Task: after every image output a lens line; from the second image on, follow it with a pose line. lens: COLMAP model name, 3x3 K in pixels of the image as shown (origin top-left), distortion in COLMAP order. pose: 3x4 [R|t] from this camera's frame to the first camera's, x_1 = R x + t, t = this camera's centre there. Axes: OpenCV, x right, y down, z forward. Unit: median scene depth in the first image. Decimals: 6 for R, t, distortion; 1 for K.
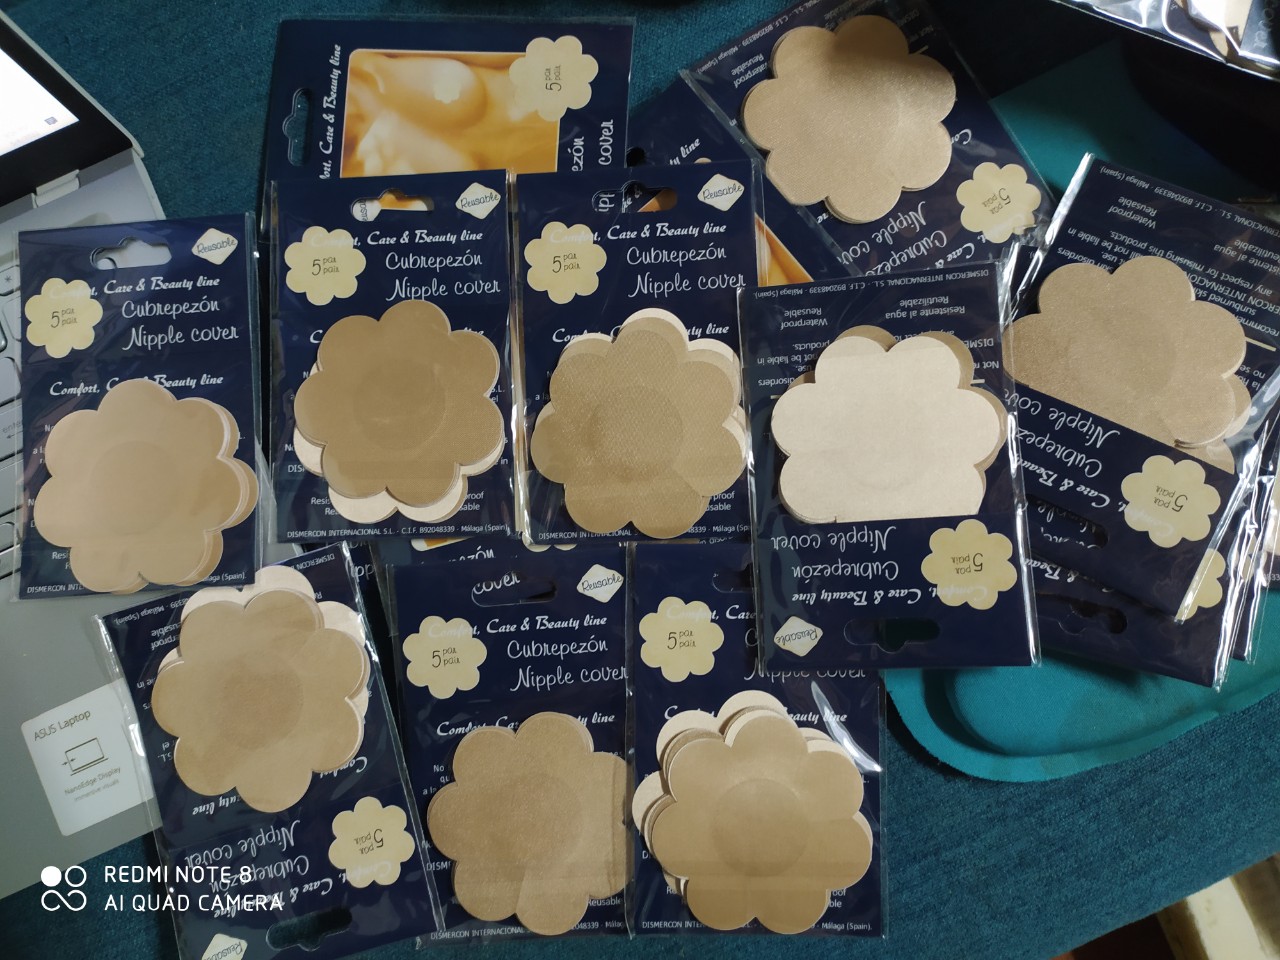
lens RADIAL K [[1044.2, 0, 640.0], [0, 1044.2, 480.0], [0, 0, 1]] dist [0.077275, -0.133637]
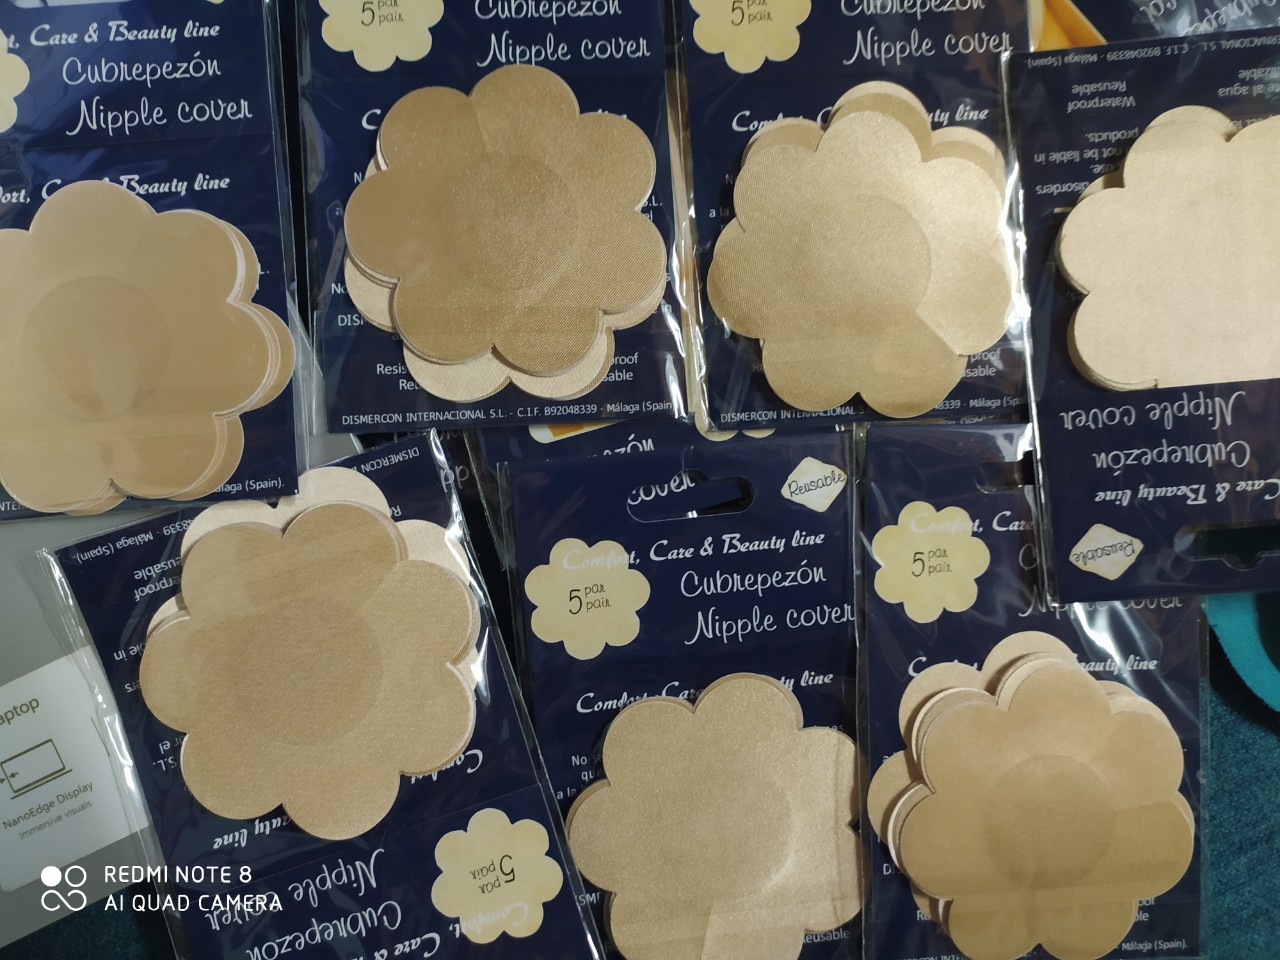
lens RADIAL K [[1081.2, 0, 640.0], [0, 1081.2, 480.0], [0, 0, 1]] dist [0.047029, -0.094571]
pose [[0.992966, -0.019859, 0.116724, -0.233717], [0.014697, 0.998883, 0.044917, 0.062263], [-0.117485, -0.042885, 0.992148, 0.309213]]
